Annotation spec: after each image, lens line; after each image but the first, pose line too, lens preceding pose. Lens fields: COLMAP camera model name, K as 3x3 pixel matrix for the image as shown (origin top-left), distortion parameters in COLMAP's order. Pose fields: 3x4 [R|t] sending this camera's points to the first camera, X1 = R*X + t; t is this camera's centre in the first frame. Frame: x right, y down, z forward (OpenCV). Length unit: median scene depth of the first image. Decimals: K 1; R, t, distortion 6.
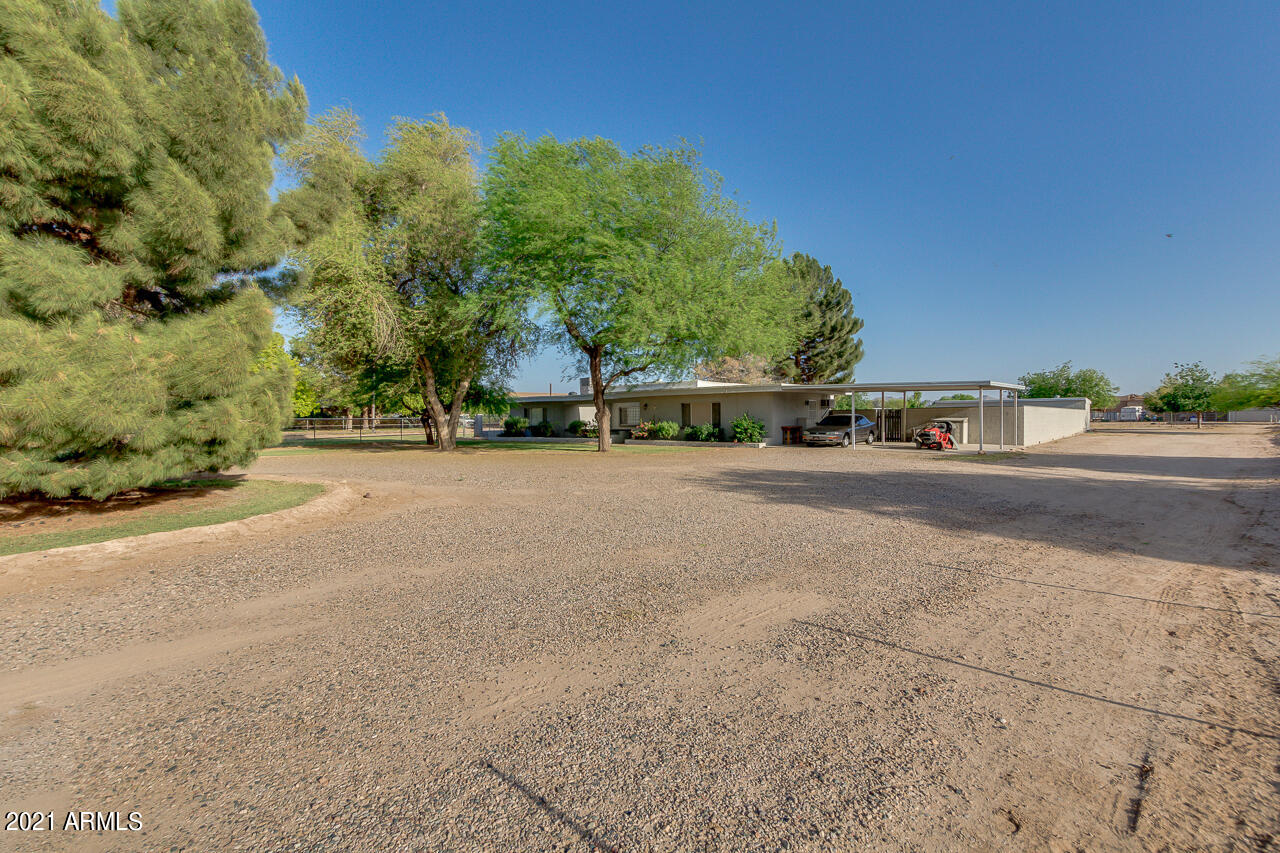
lens RADIAL K [[596.5, 0, 640.0], [0, 596.5, 426.5], [0, 0, 1]] dist [-0.002257, 0.000079]
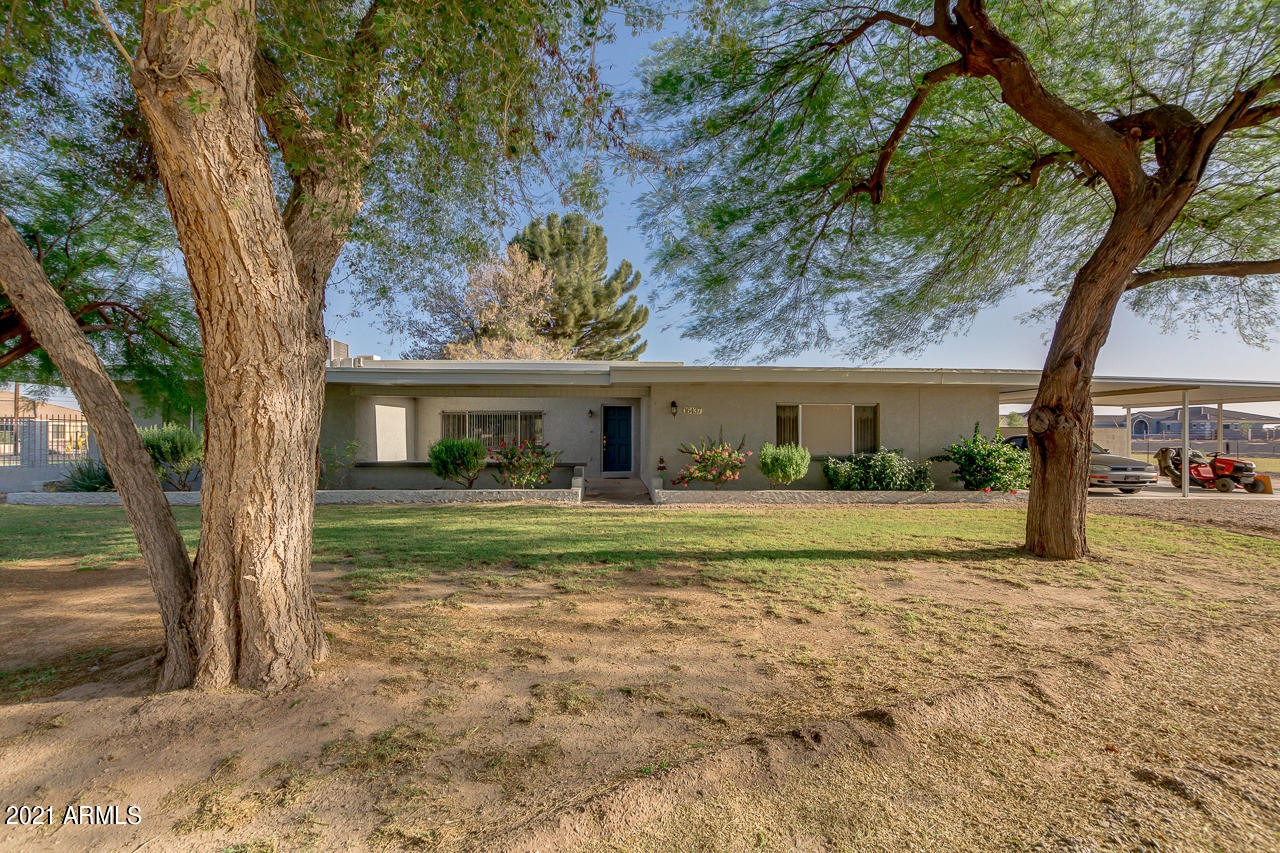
lens RADIAL K [[603.6, 0, 640.0], [0, 603.6, 426.5], [0, 0, 1]] dist [0.001795, 0.000204]
pose [[0.713635, 0.022678, 0.700150, -0.333622], [0.000241, 0.999468, -0.032619, -0.007511], [-0.700517, 0.023447, 0.713250, 0.784243]]
